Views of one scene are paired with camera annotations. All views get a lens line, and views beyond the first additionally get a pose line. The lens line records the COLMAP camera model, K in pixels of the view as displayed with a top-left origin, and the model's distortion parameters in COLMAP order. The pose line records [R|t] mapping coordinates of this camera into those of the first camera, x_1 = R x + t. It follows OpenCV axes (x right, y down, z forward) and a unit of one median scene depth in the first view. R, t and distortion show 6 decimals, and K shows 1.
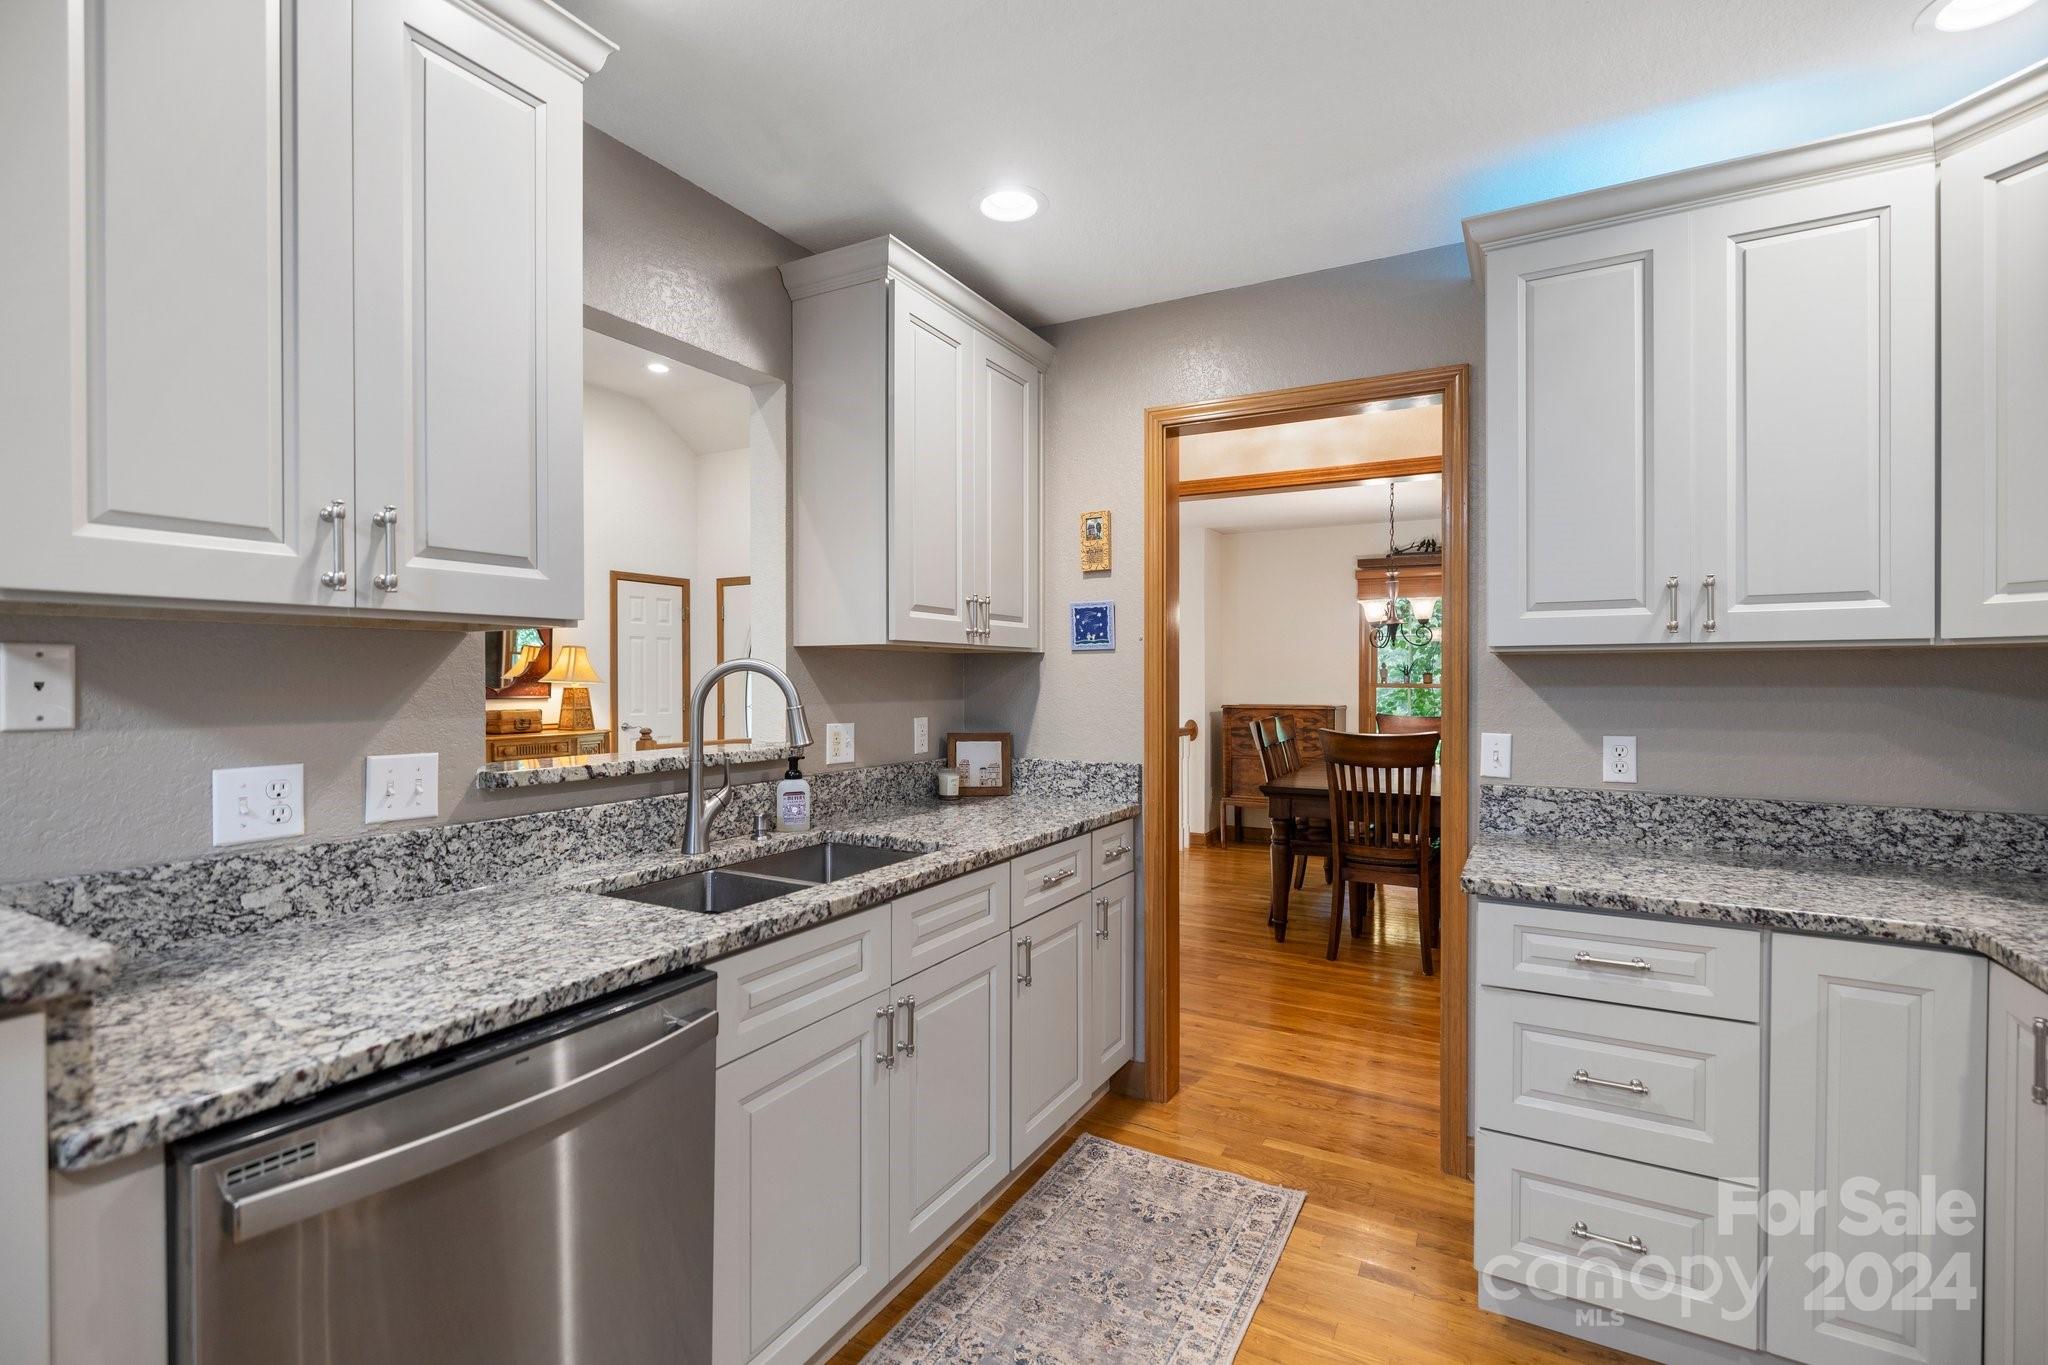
lens RADIAL K [[920.9, 0, 1027.3], [0, 920.9, 696.0], [0, 0, 1]] dist [-0.001025, -0.000012]
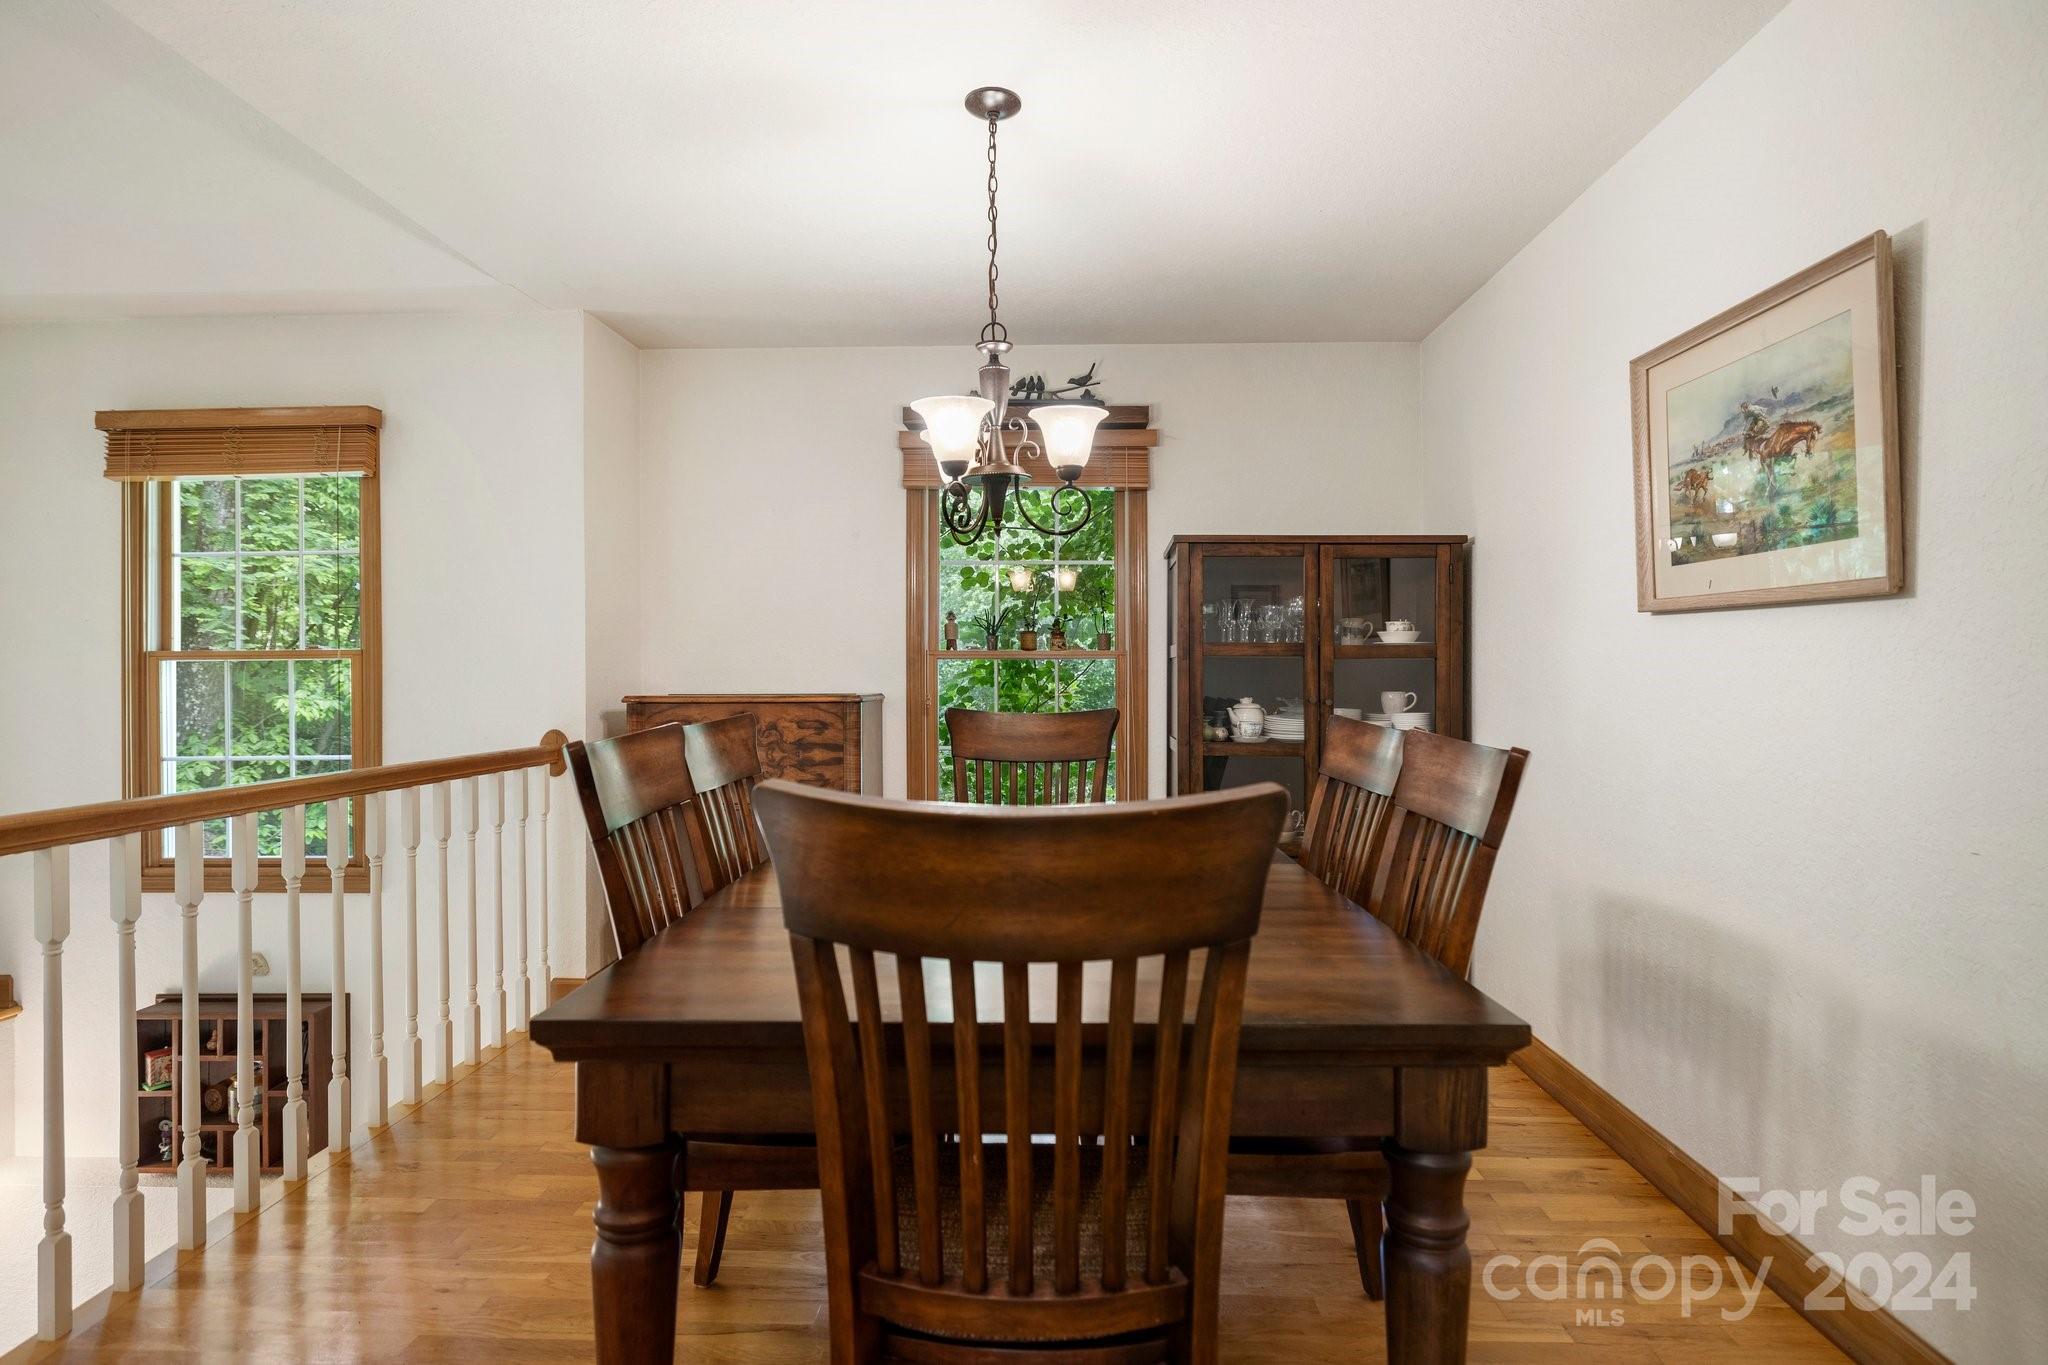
lens RADIAL K [[1050.1, 0, 1027.3], [0, 1050.1, 684.3], [0, 0, 1]] dist [0.002499, 0.000342]
pose [[0.892045, -0.001292, 0.451944, 0.190690], [0.004143, 0.999977, -0.005318, 0.010201], [-0.451927, 0.006616, 0.892030, 0.547946]]
